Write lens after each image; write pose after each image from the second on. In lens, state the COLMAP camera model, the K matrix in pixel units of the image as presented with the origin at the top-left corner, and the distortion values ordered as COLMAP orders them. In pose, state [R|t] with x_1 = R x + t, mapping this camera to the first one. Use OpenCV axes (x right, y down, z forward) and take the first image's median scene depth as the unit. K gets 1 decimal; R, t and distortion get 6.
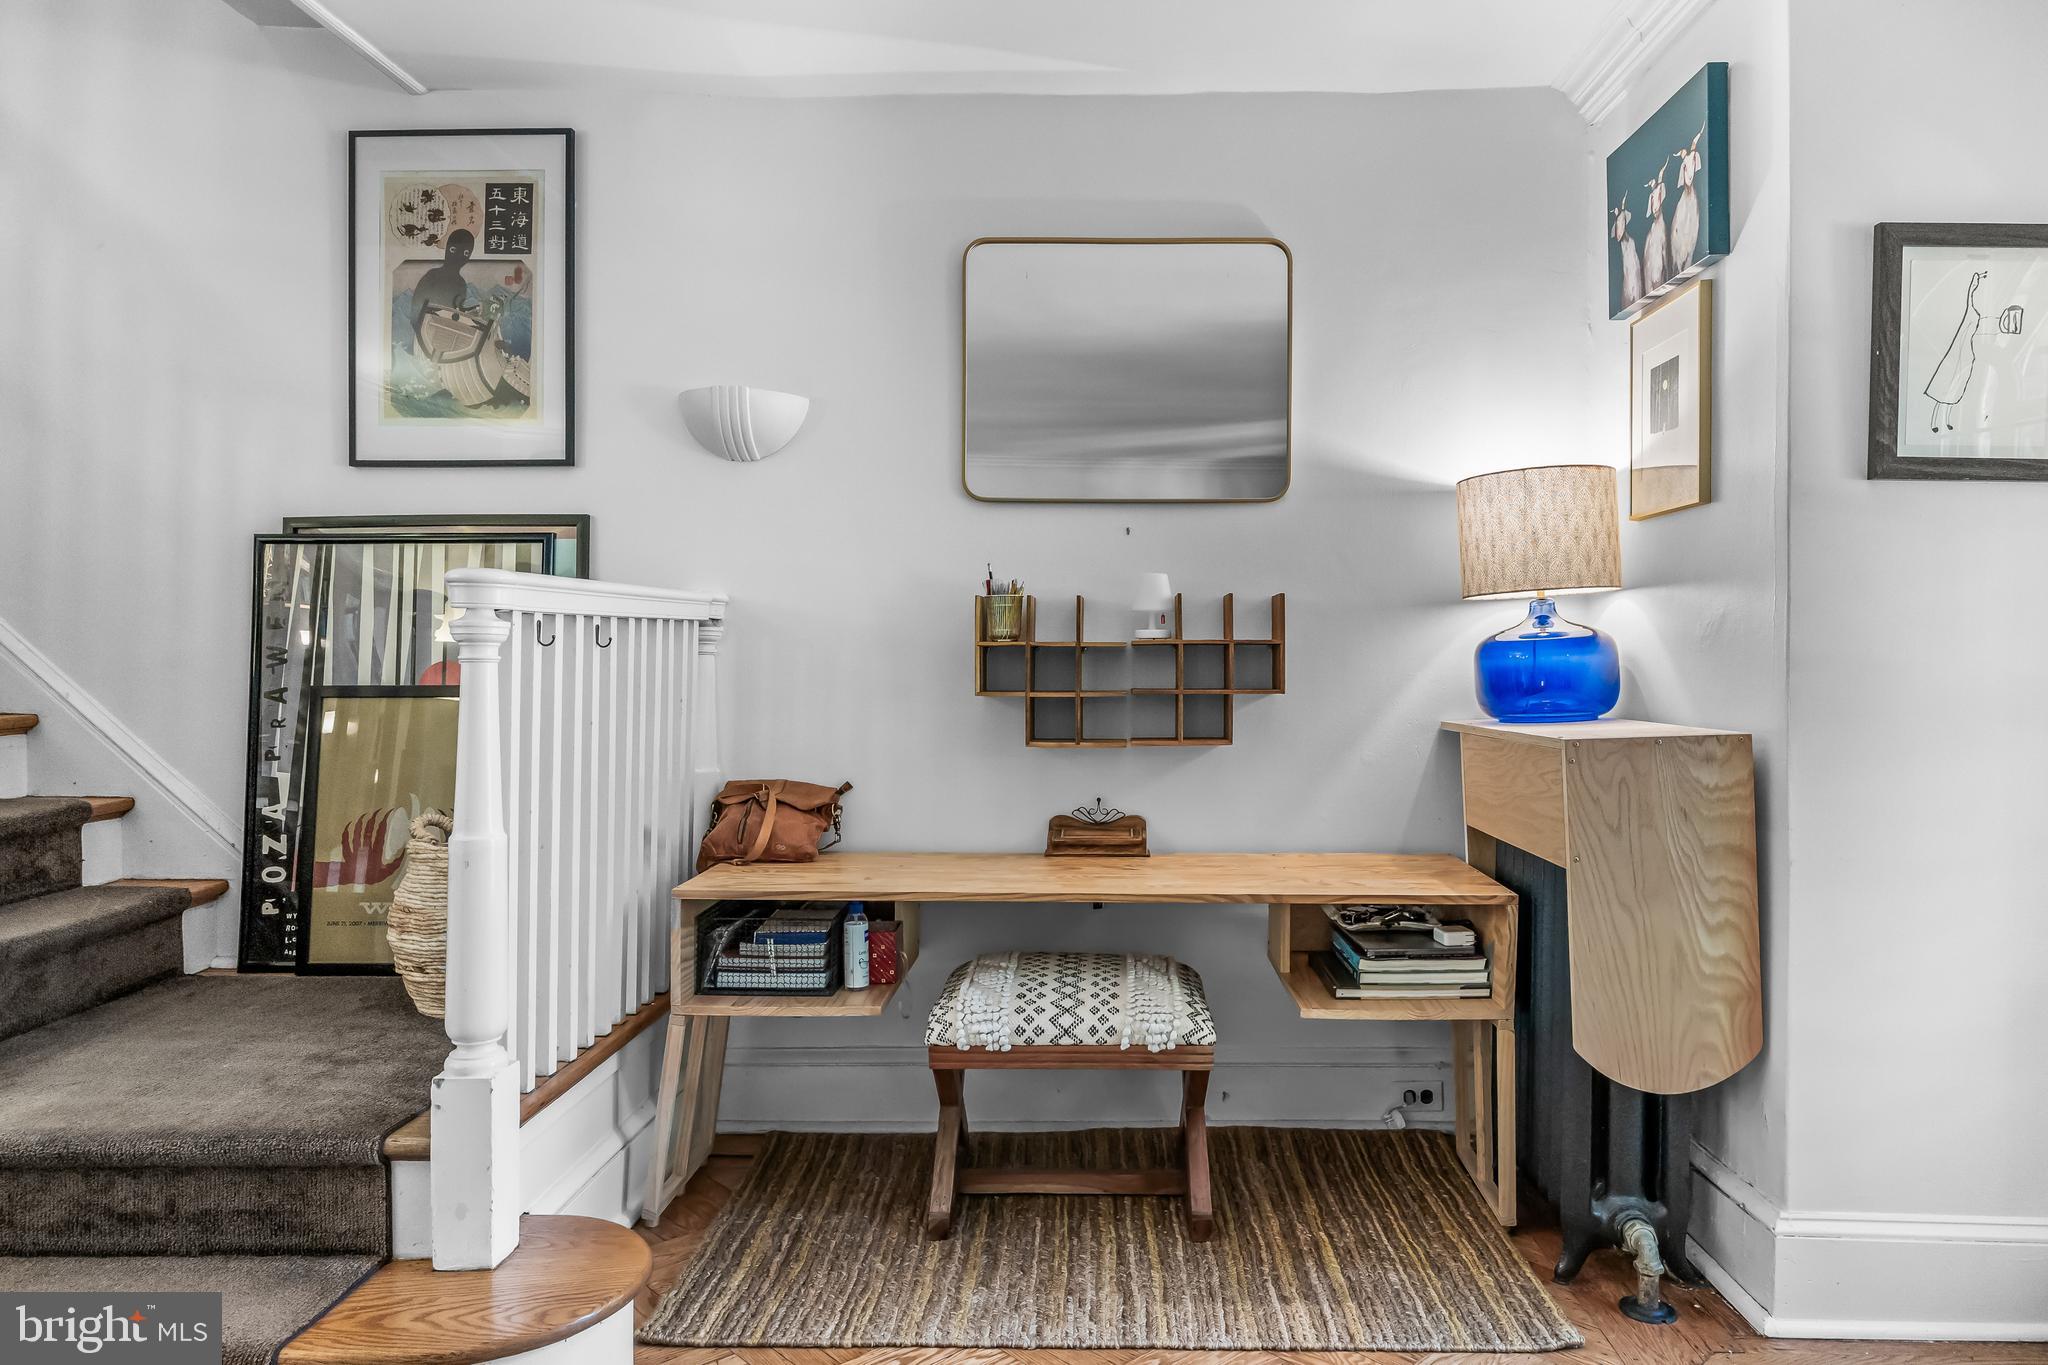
lens RADIAL K [[1368.4, 0, 1029.9], [0, 1368.4, 673.6], [0, 0, 1]] dist [-0.003583, -0.000045]
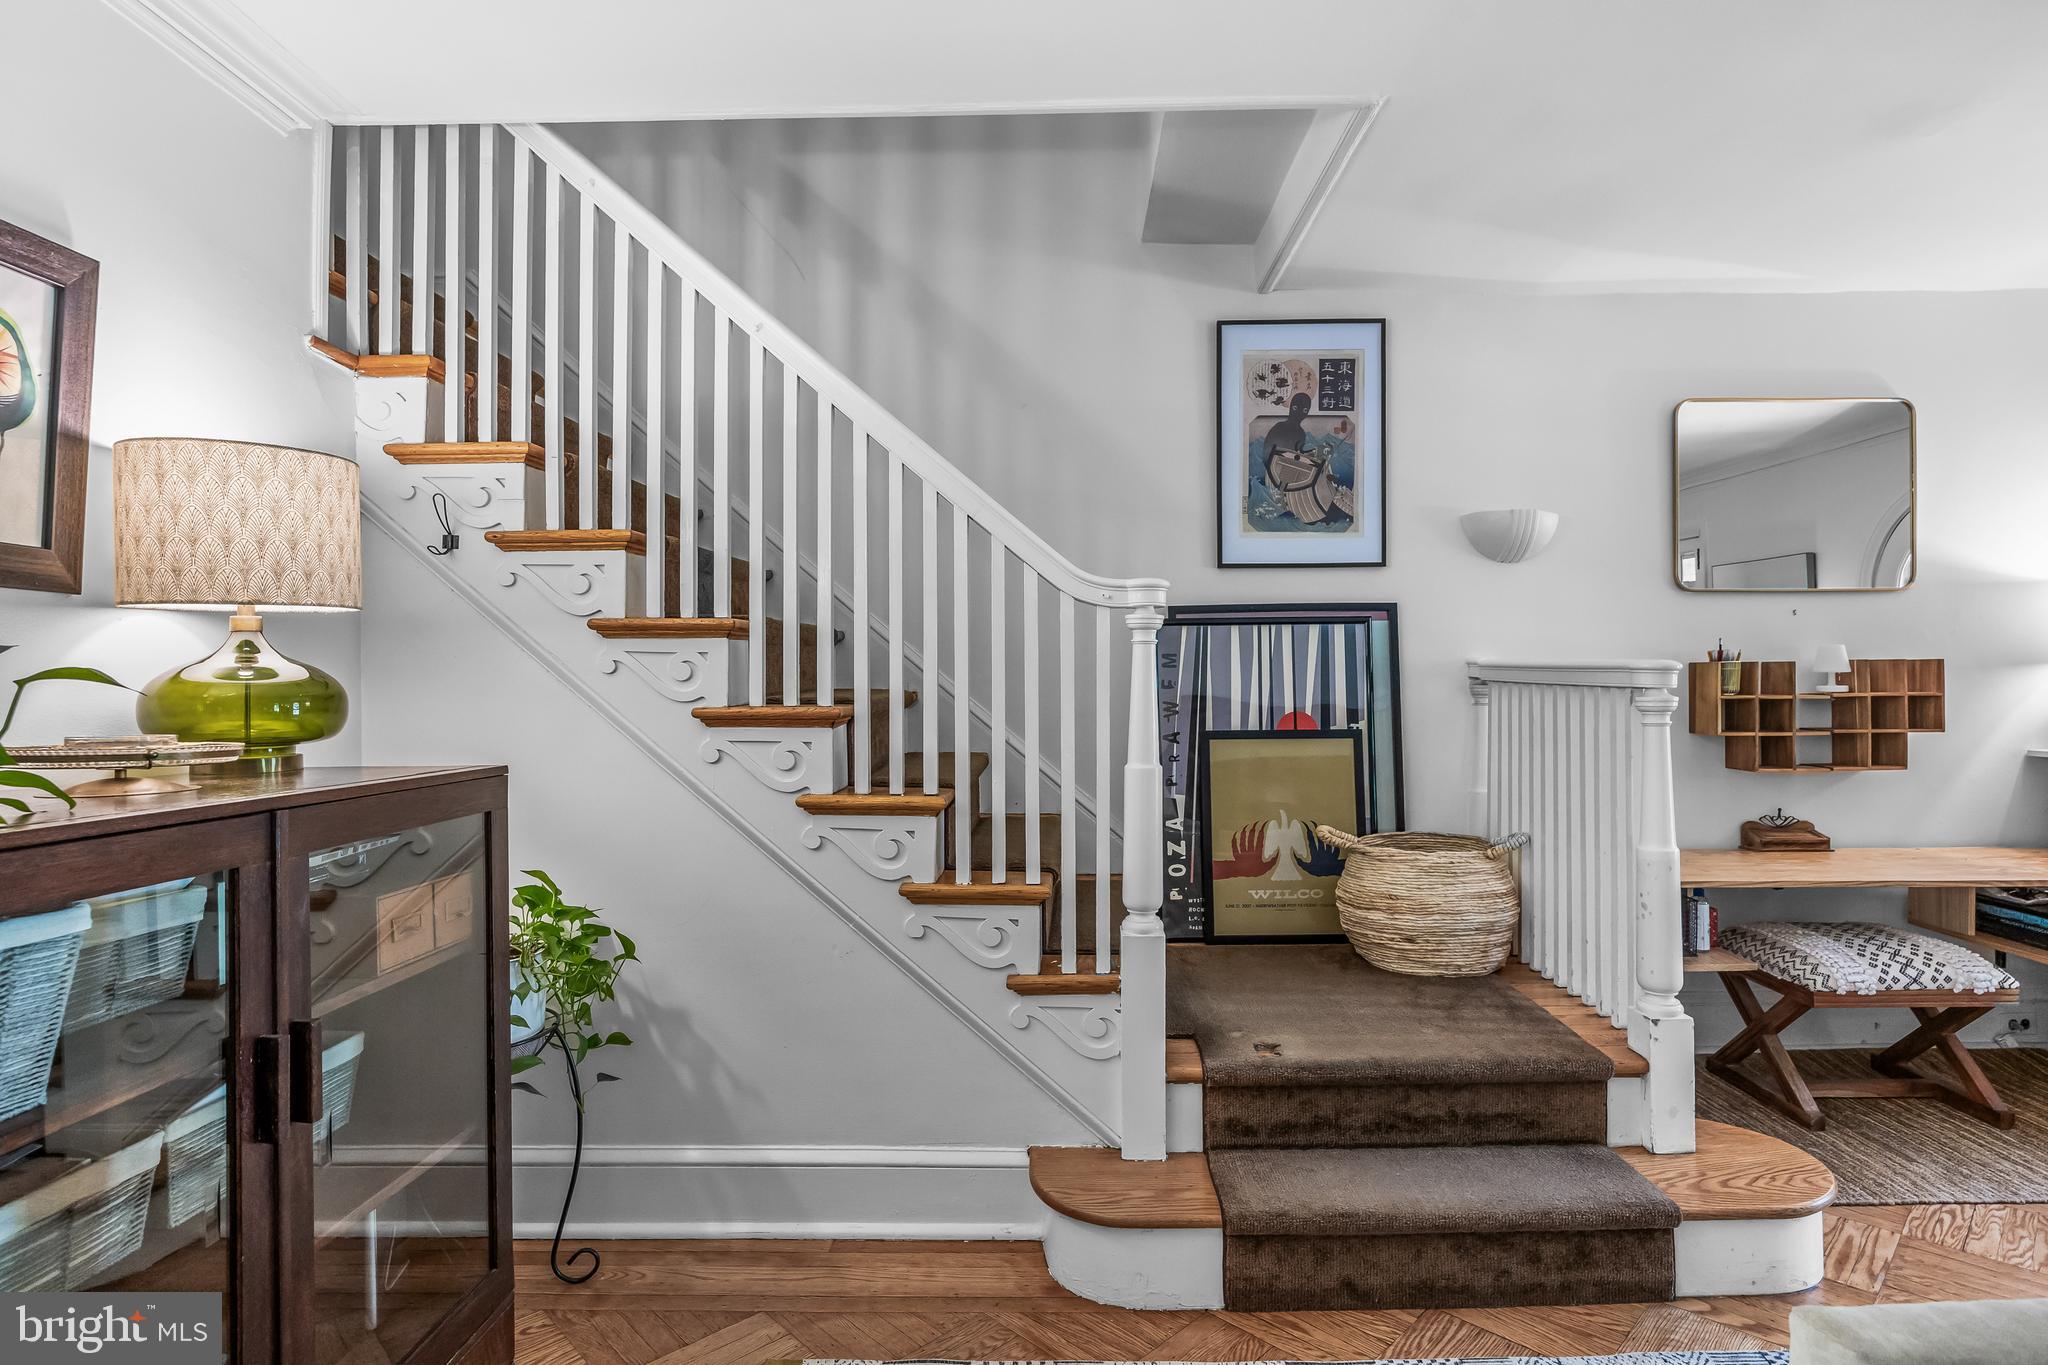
lens RADIAL K [[1098.1, 0, 1023.8], [0, 1098.1, 688.2], [0, 0, 1]] dist [-0.004703, -0.000406]
pose [[0.999939, -0.007411, 0.008144, -0.710109], [0.007418, 0.999972, -0.000794, -0.033671], [-0.008138, 0.000854, 0.999967, -0.087103]]
